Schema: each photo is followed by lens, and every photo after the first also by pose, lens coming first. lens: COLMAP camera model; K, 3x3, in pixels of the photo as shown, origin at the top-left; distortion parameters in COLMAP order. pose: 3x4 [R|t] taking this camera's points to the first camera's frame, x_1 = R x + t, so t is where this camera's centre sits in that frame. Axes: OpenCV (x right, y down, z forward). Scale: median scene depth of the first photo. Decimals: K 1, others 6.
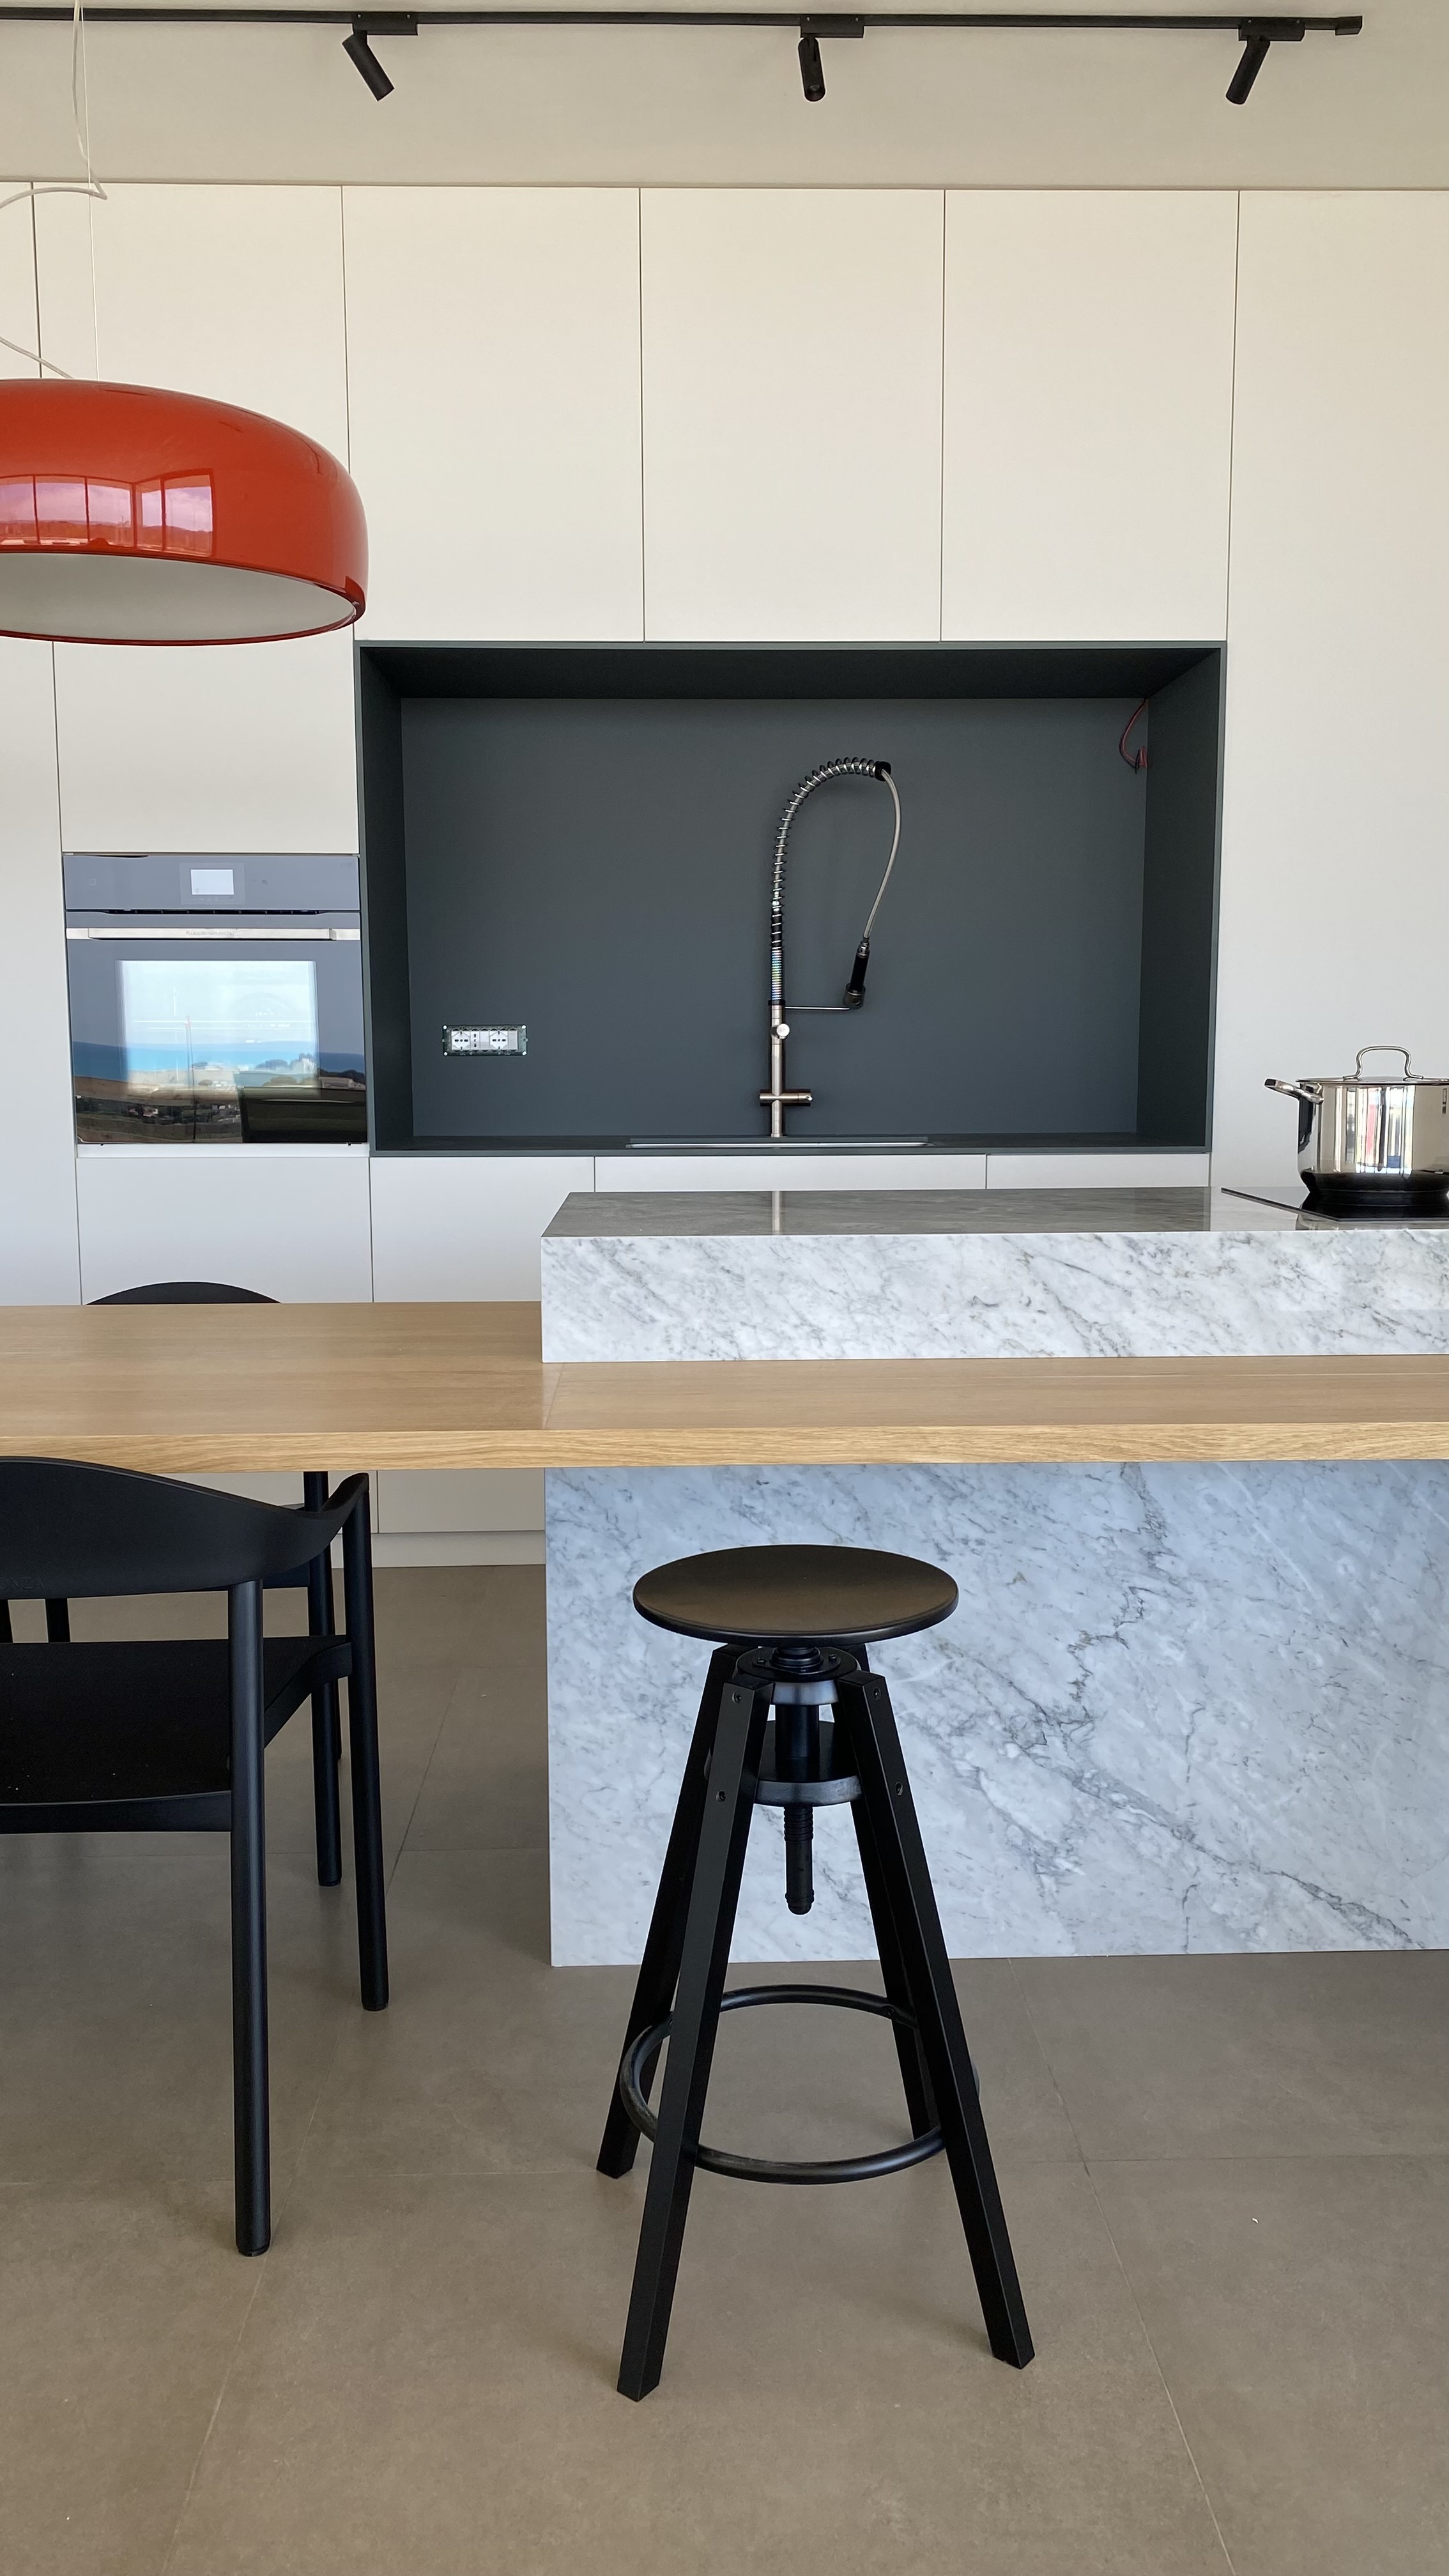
lens RADIAL K [[2037.4, 0, 719.1], [0, 2037.4, 1293.2], [0, 0, 1]] dist [0.023737, -0.027893]
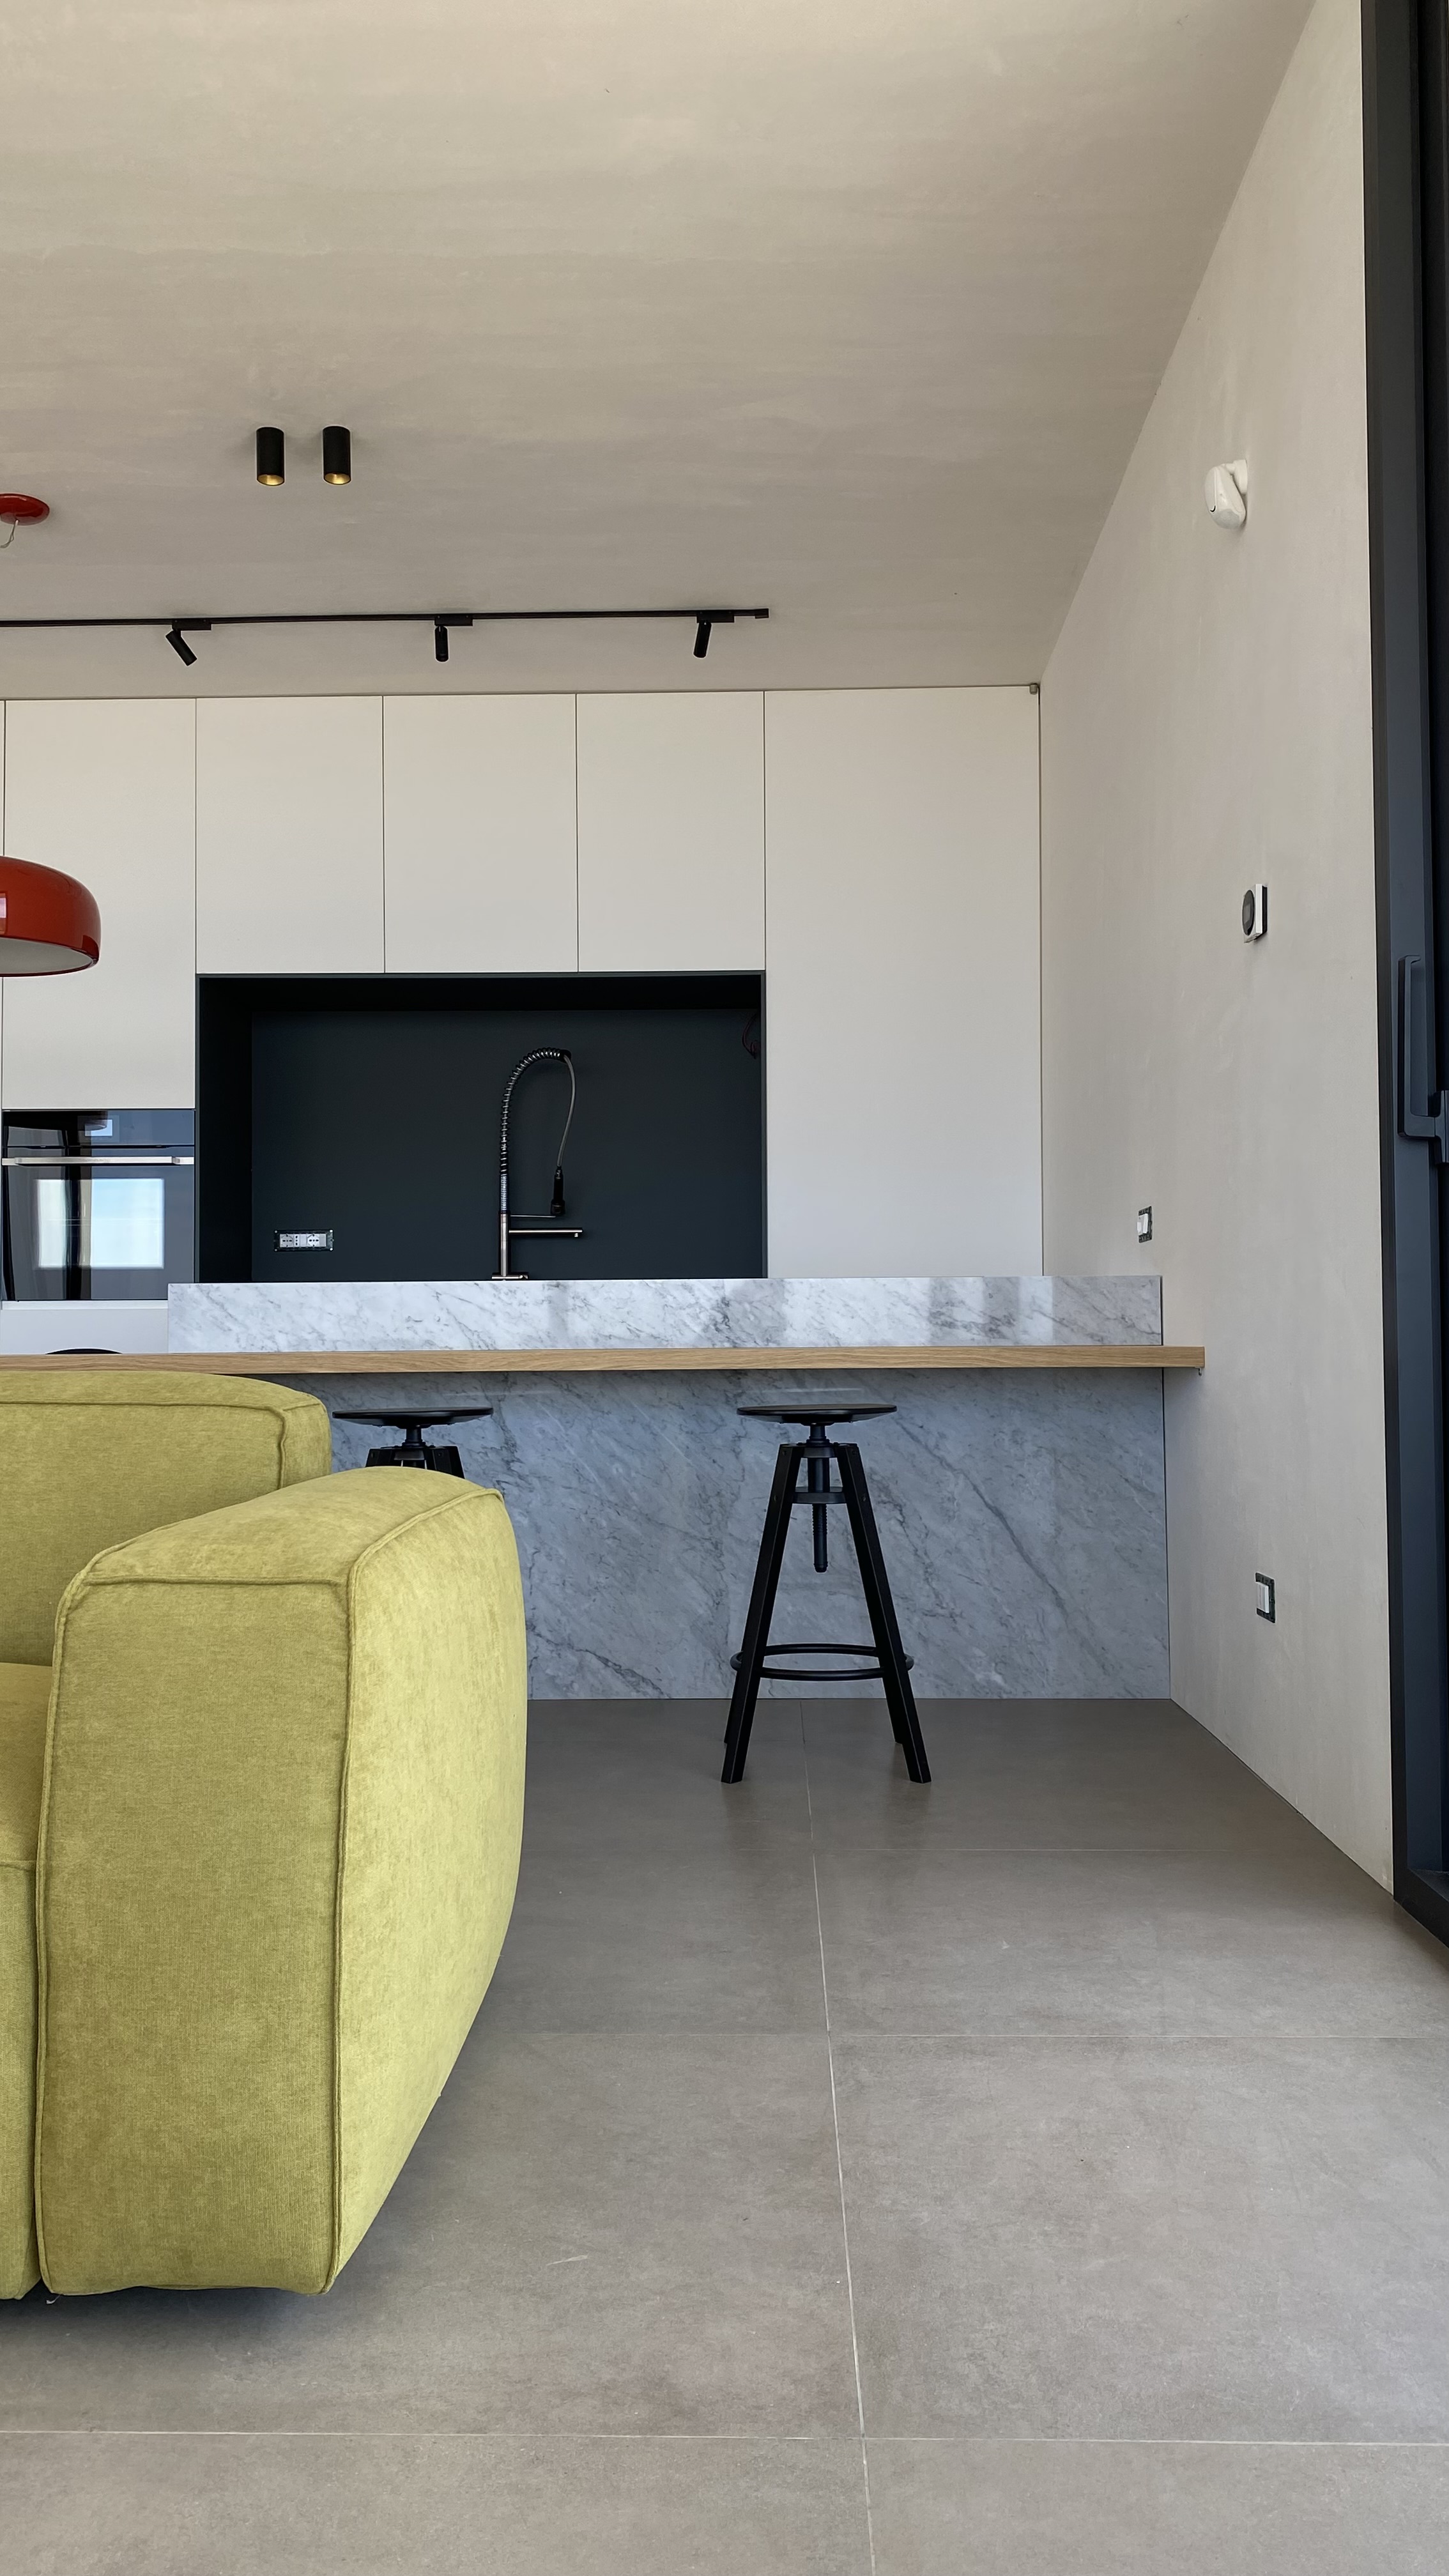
lens RADIAL K [[2037.4, 0, 739.9], [0, 2037.4, 1275.1], [0, 0, 1]] dist [0.023737, -0.027893]
pose [[0.998904, -0.005437, -0.046498, 0.486135], [-0.002236, 0.986558, -0.163395, 0.251415], [0.046762, 0.163320, 0.985464, -0.745546]]
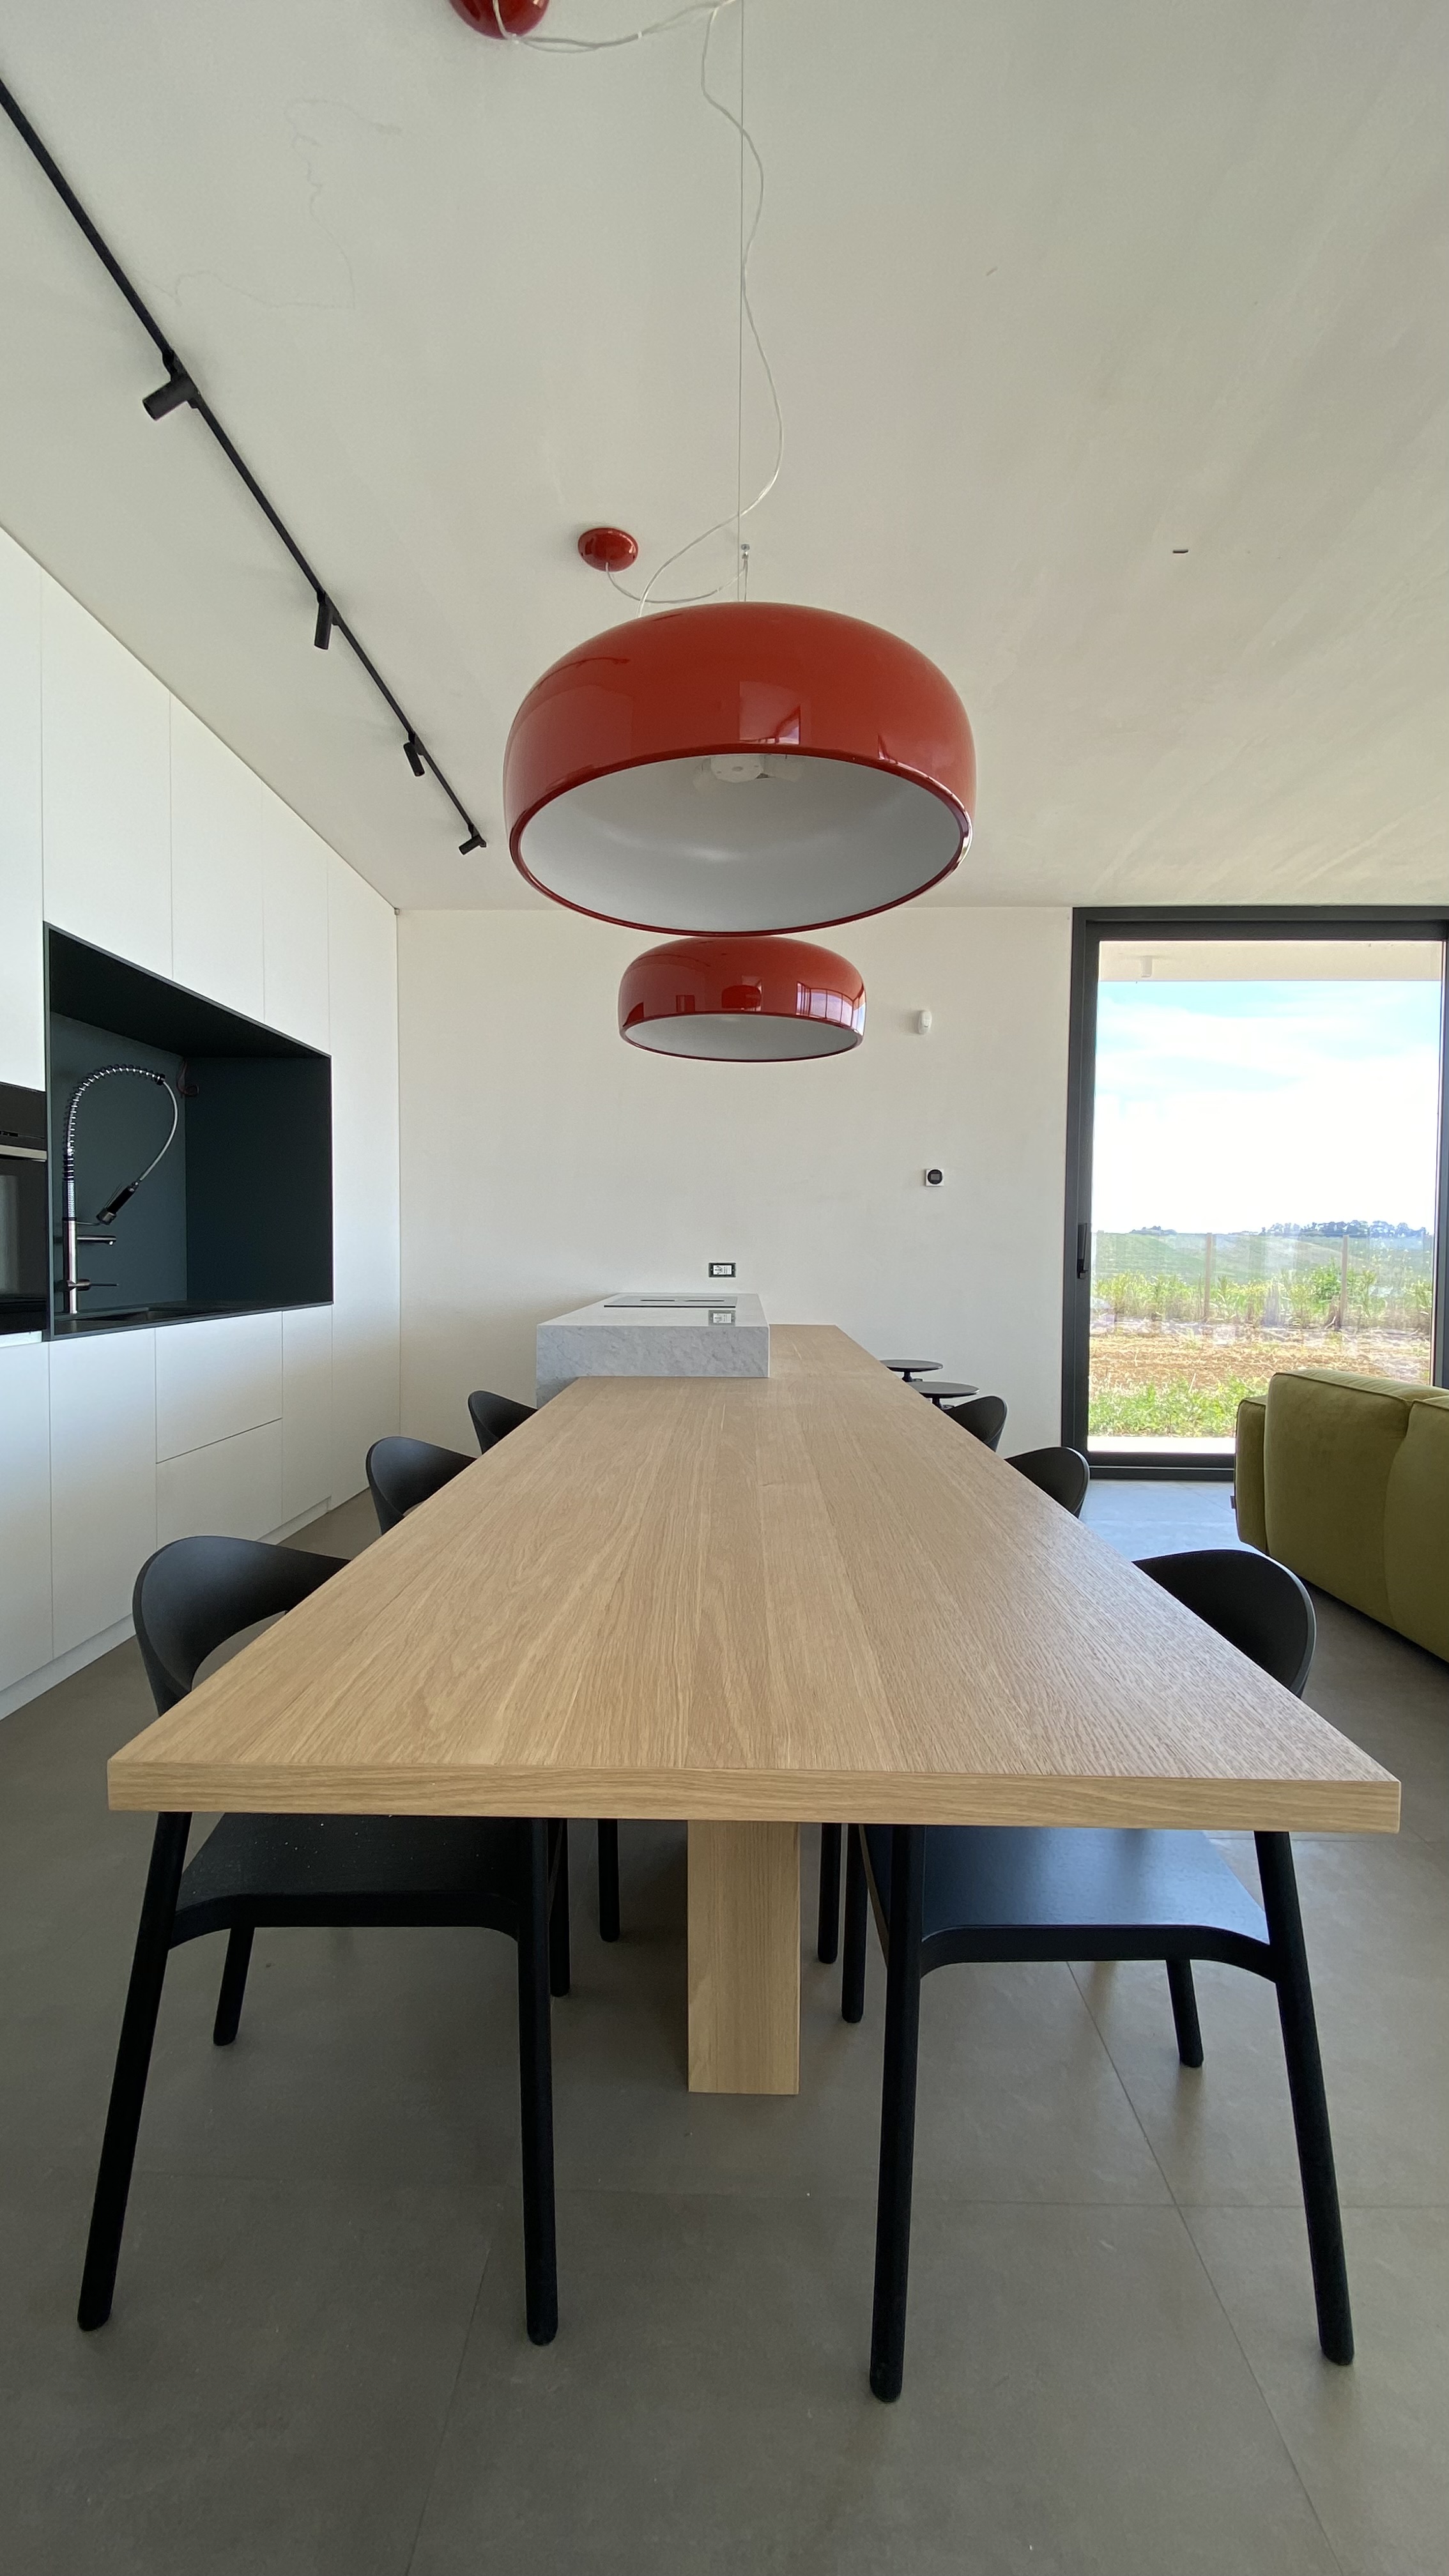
lens RADIAL K [[1057.7, 0, 724.3], [0, 1057.7, 1270.9], [0, 0, 1]] dist [-0.012852, -0.000671]
pose [[0.051020, -0.015005, 0.998585, -1.281505], [0.114494, 0.993382, 0.009077, -0.112035], [-0.992113, 0.113869, 0.052401, 0.949404]]
